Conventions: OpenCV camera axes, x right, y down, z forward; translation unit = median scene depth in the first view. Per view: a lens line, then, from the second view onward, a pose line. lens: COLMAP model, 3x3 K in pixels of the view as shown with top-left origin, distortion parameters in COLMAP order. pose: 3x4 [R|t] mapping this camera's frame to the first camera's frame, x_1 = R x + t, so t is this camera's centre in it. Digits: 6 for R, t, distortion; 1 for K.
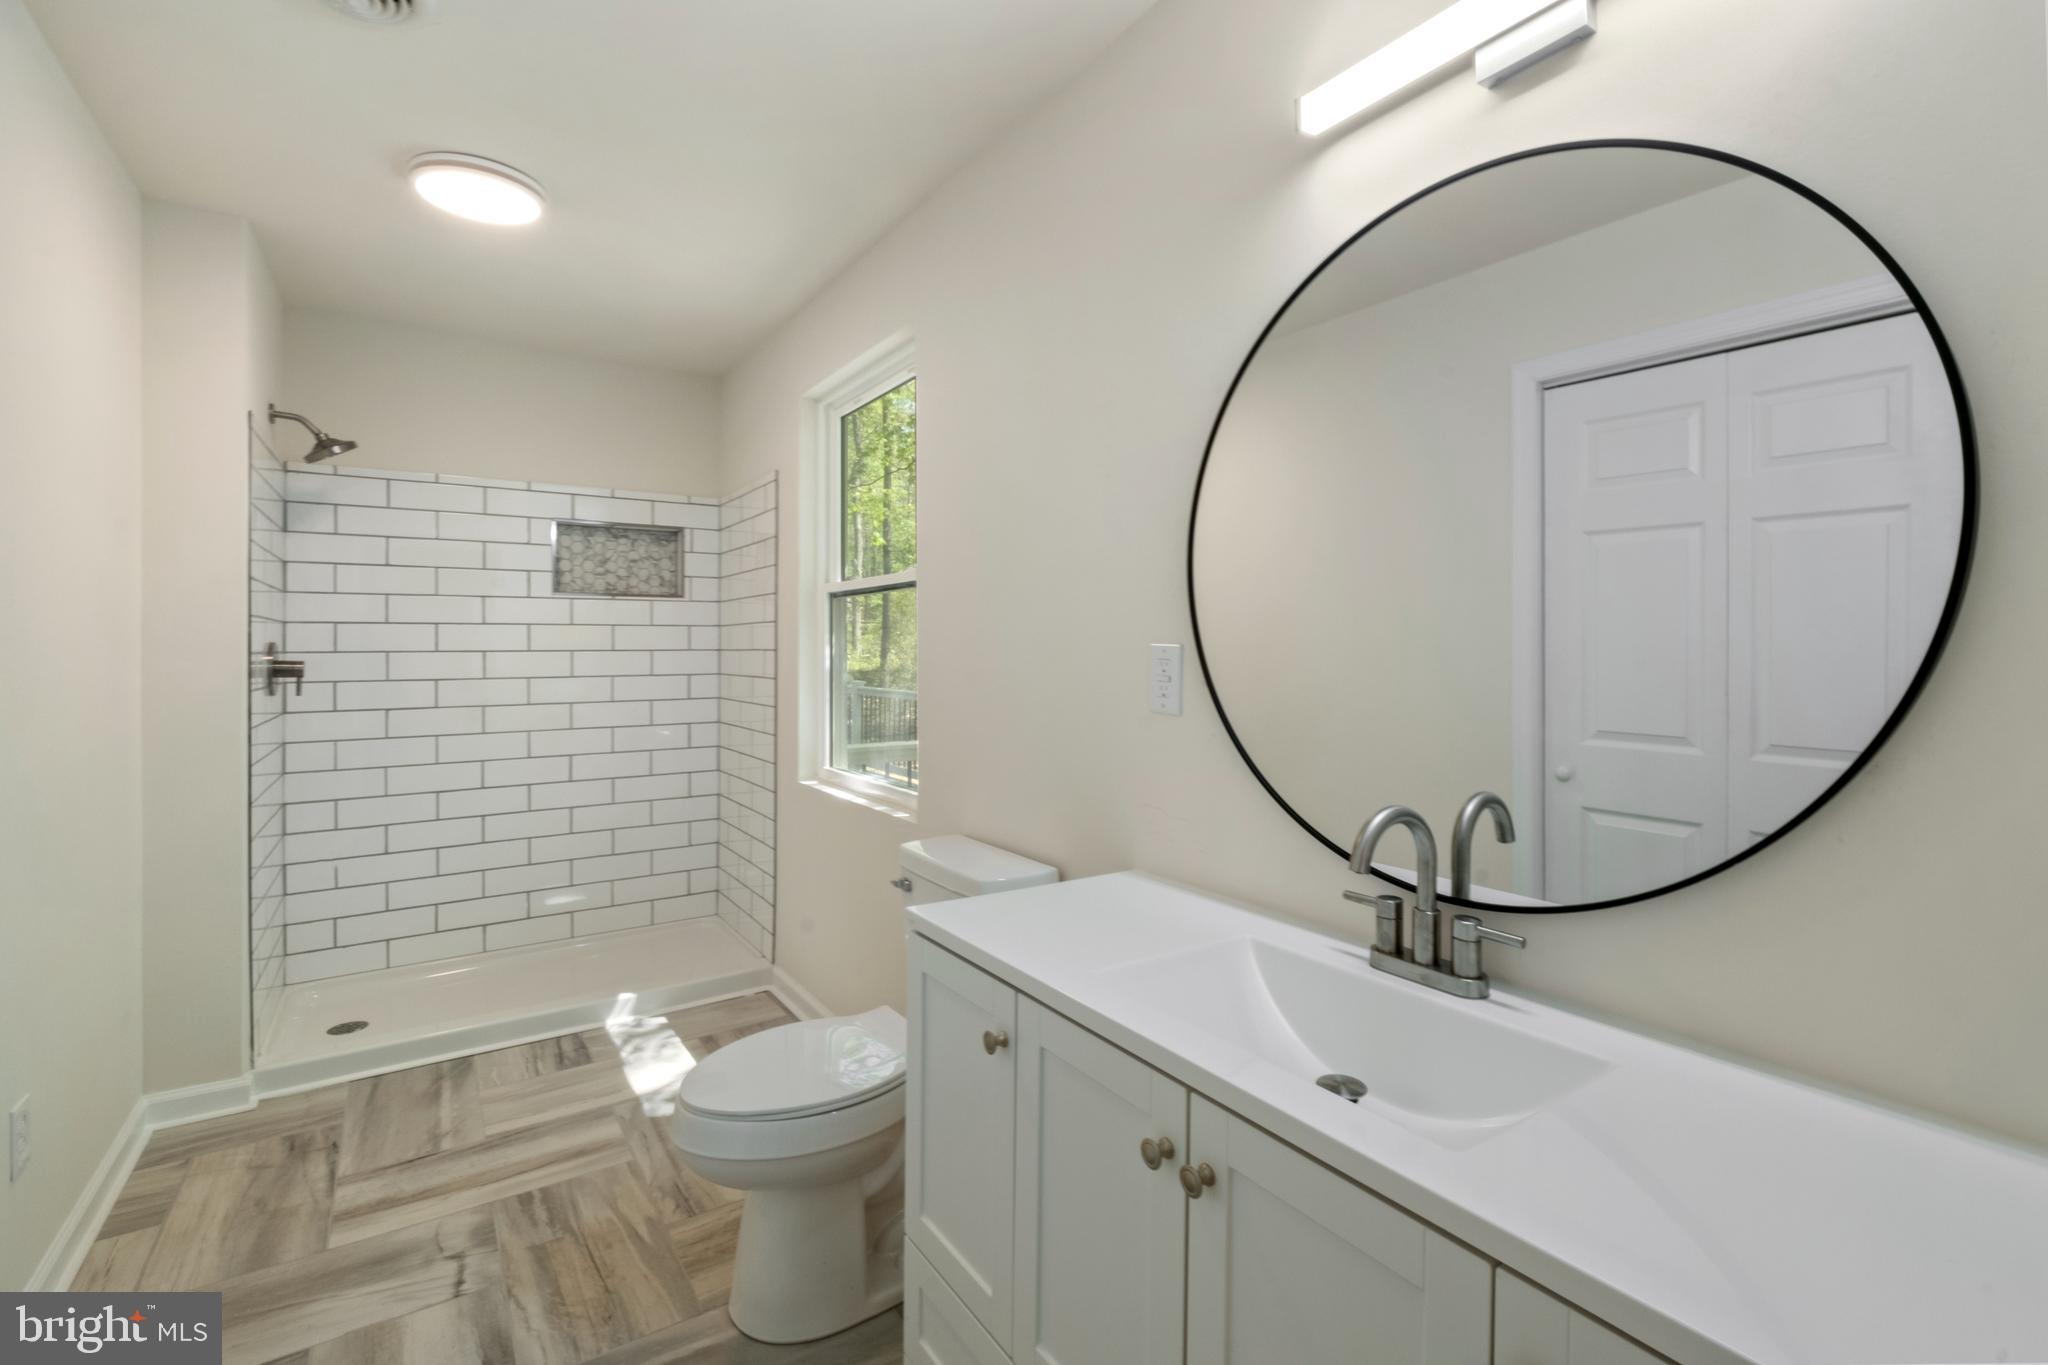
lens RADIAL K [[904.7, 0, 1009.1], [0, 904.7, 642.8], [0, 0, 1]] dist [-0.000883, -0.000937]
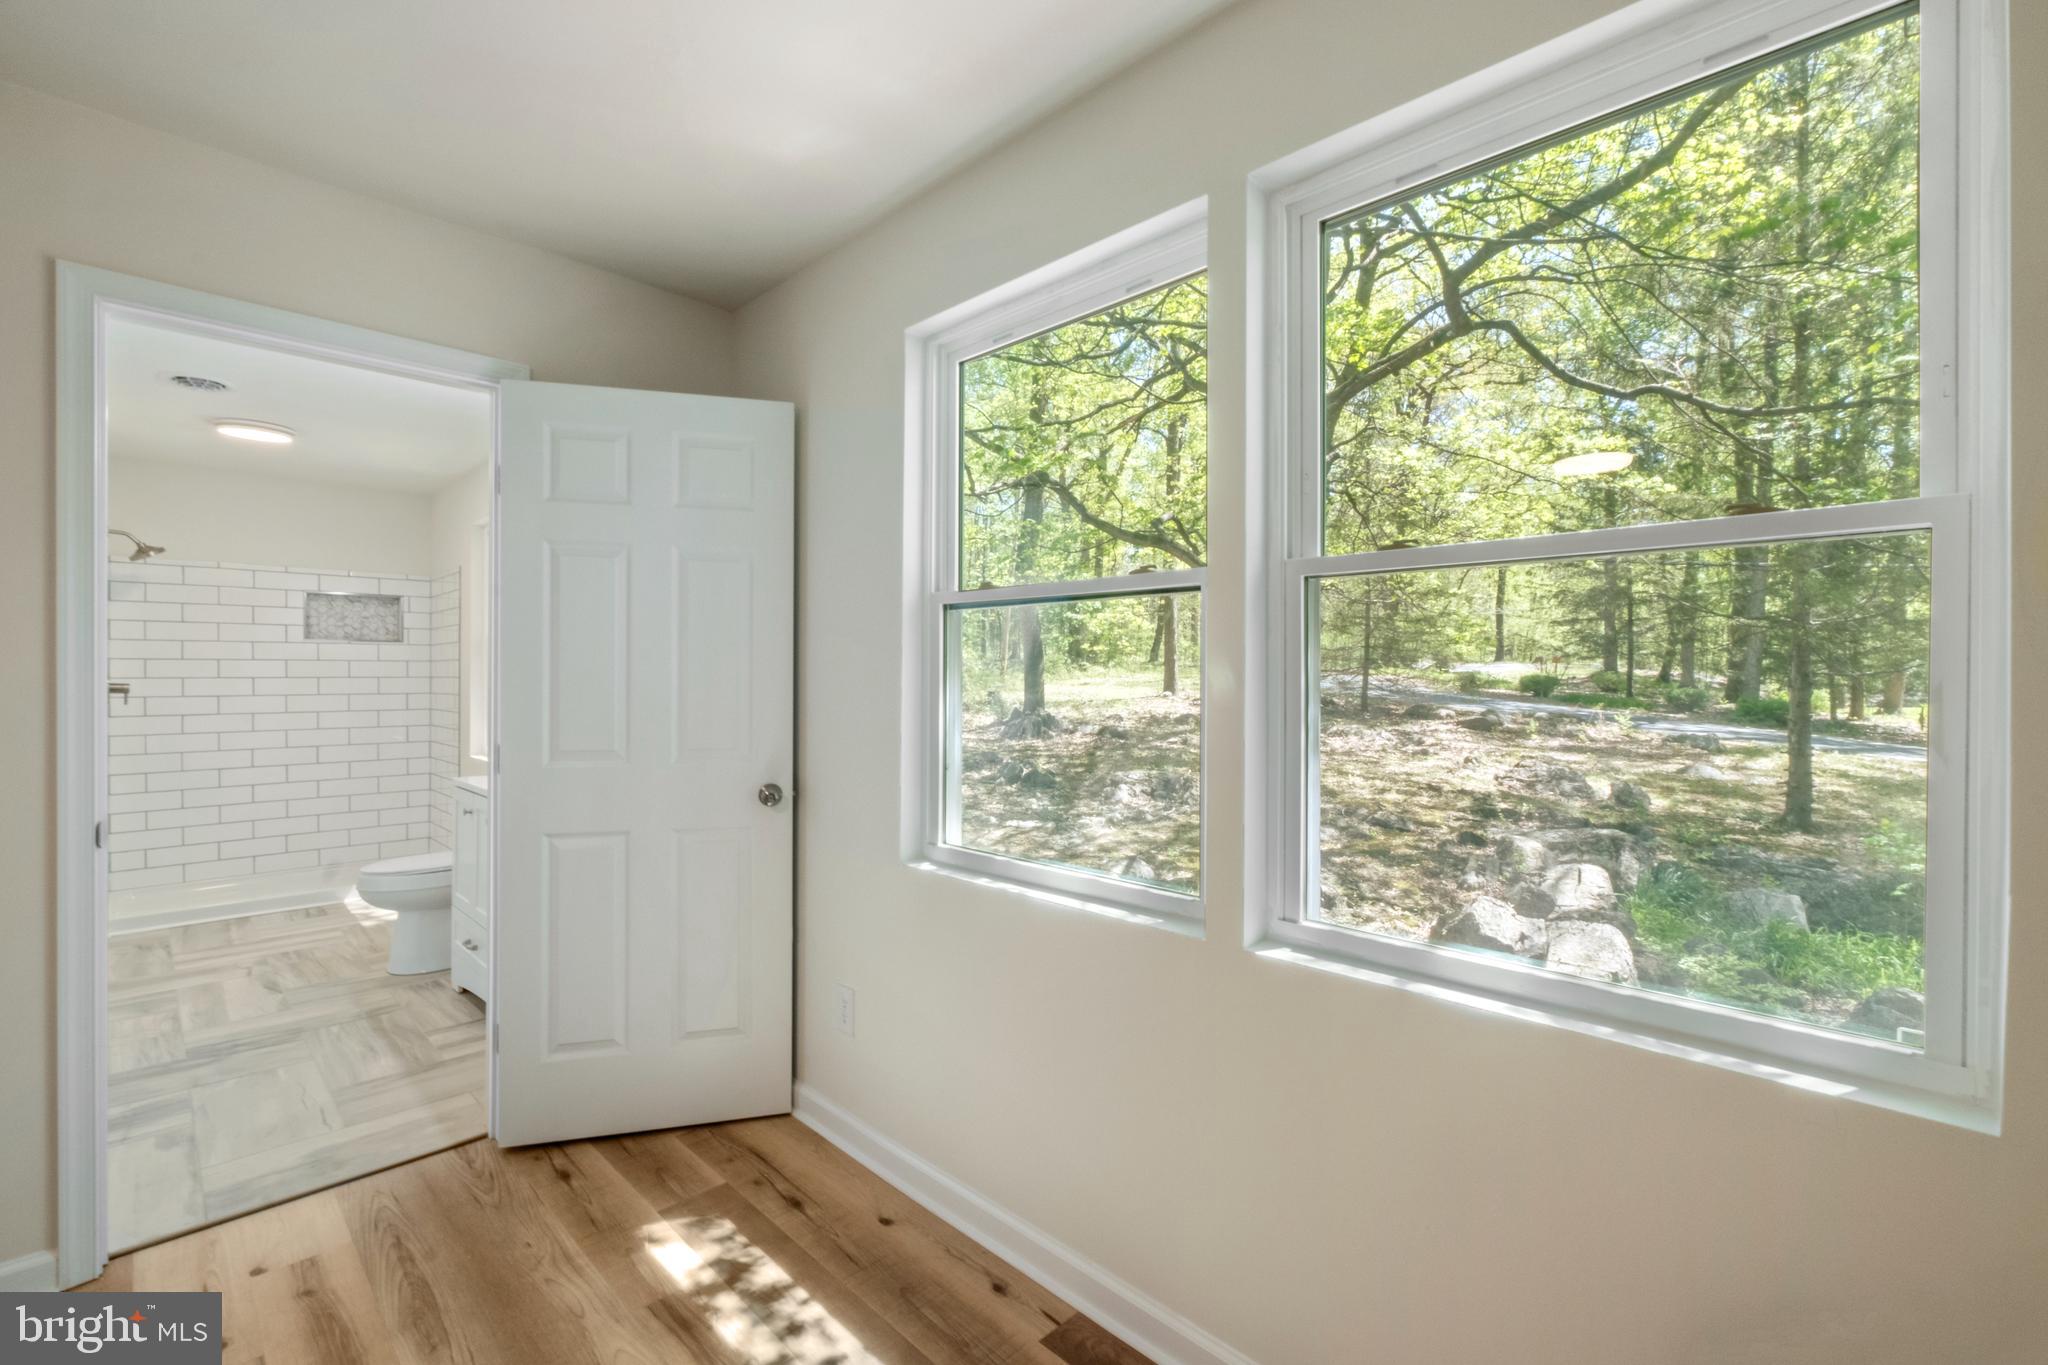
lens RADIAL K [[899.4, 0, 1008.9], [0, 899.4, 680.4], [0, 0, 1]] dist [-0.002250, -0.000540]
pose [[0.982463, 0.001534, 0.186450, 0.366392], [-0.003208, 0.999957, 0.008679, -0.003552], [-0.186429, -0.009125, 0.982426, -0.682347]]
